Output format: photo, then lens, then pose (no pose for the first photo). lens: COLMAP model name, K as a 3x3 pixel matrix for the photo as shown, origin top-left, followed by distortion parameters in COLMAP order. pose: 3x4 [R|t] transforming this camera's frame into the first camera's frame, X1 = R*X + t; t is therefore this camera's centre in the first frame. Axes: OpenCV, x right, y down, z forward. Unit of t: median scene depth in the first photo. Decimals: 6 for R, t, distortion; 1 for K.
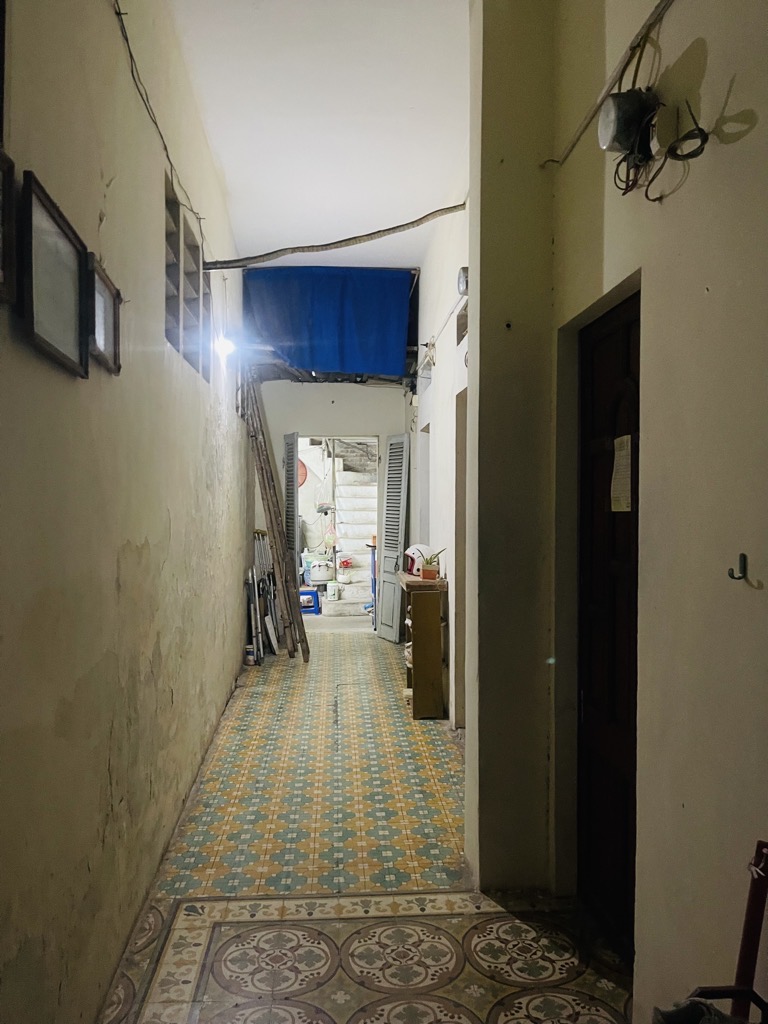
lens RADIAL K [[776.7, 0, 385.5], [0, 776.7, 510.6], [0, 0, 1]] dist [0.059142, -0.081789]
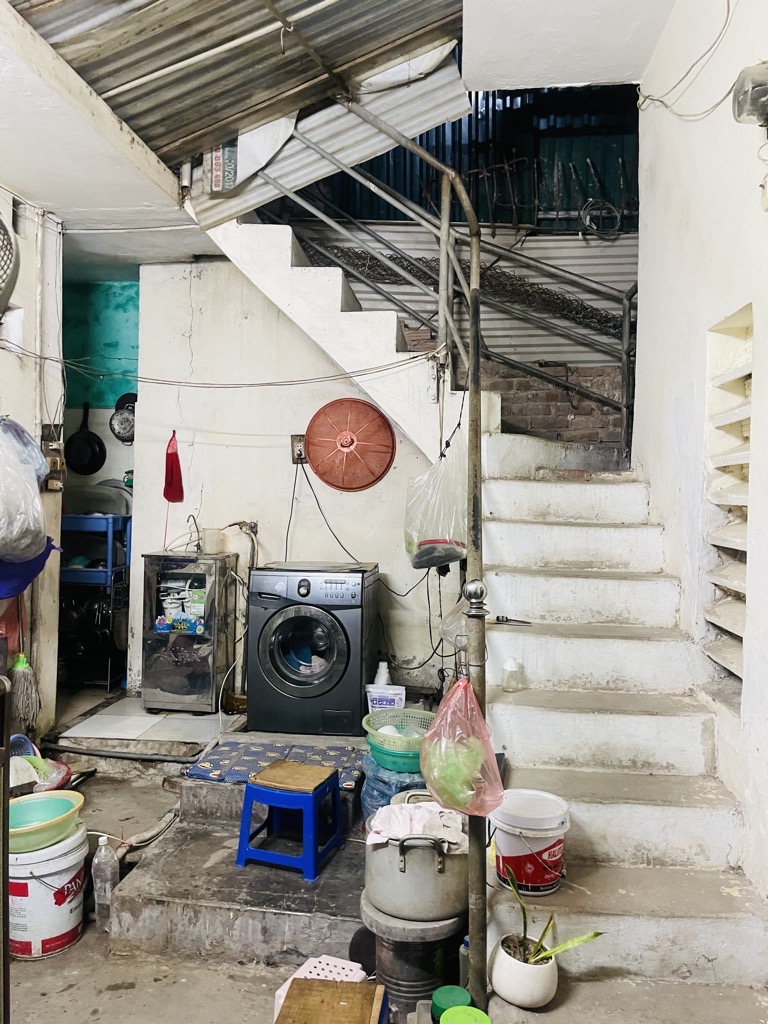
lens RADIAL K [[776.7, 0, 383.4], [0, 776.7, 514.0], [0, 0, 1]] dist [0.059142, -0.081789]
pose [[0.986232, 0.020888, -0.164043, -0.055765], [-0.020199, 0.999779, 0.005871, -0.022128], [0.164130, -0.002476, 0.986436, 0.768503]]
